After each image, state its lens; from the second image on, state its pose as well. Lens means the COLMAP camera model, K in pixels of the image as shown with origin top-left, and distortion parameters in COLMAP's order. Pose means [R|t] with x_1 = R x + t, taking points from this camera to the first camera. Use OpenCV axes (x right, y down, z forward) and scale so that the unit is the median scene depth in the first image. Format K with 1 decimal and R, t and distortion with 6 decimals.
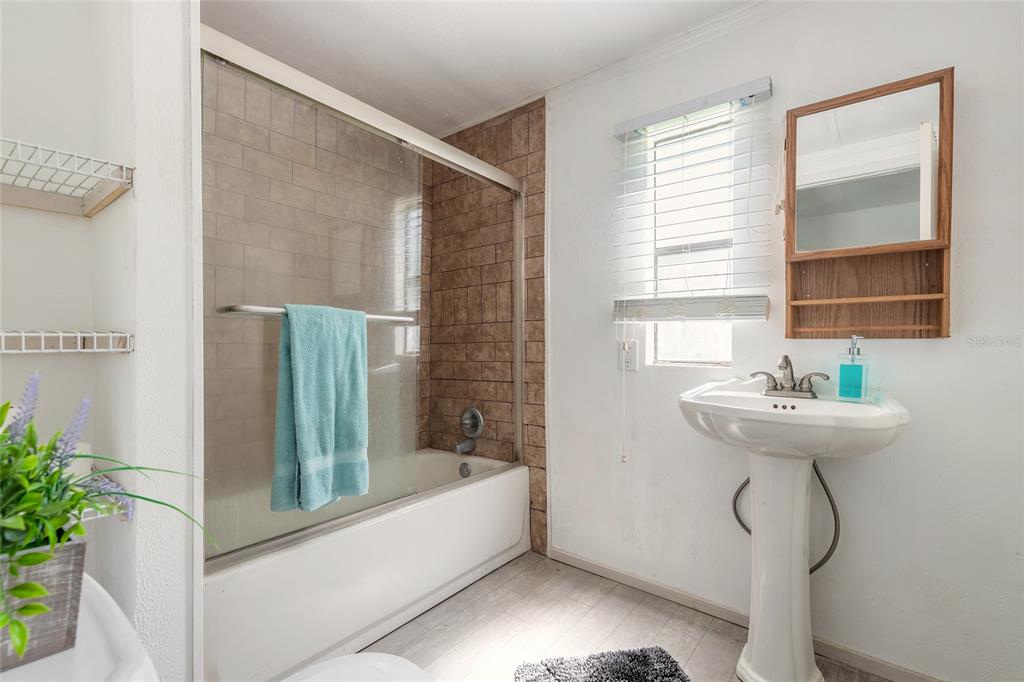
lens RADIAL K [[456.5, 0, 512.0], [0, 456.5, 341.0], [0, 0, 1]] dist [-0.000728, 0.000202]
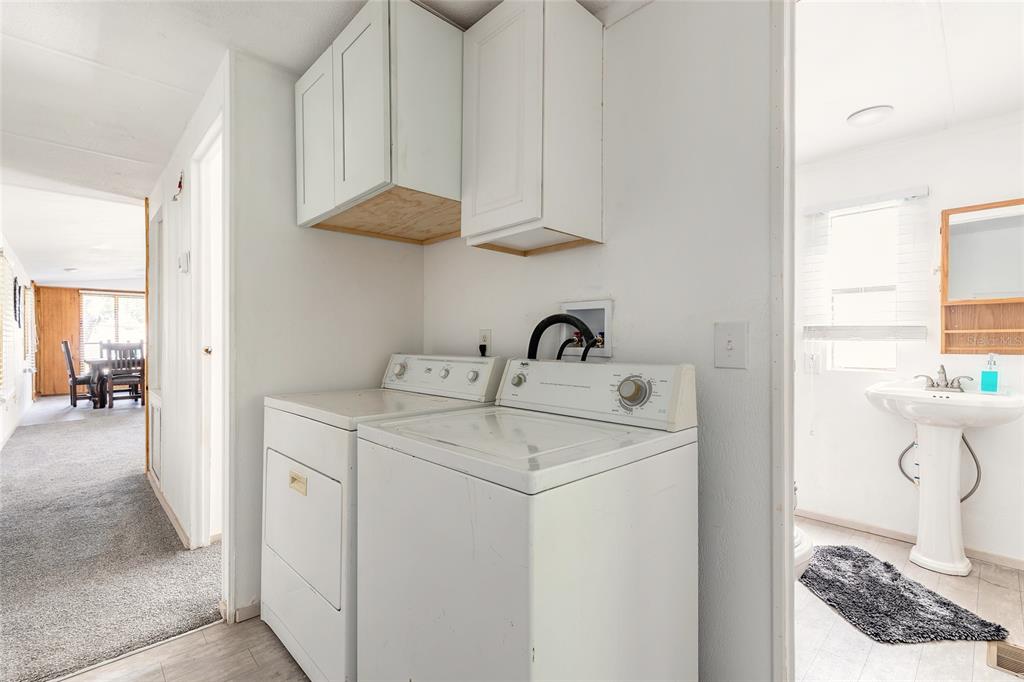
lens RADIAL K [[456.5, 0, 512.0], [0, 456.5, 341.0], [0, 0, 1]] dist [-0.000728, 0.000202]
pose [[0.990696, 0.004161, -0.136032, -0.661336], [-0.005057, 0.999968, -0.006238, -0.033870], [0.136002, 0.006867, 0.990685, -0.771711]]
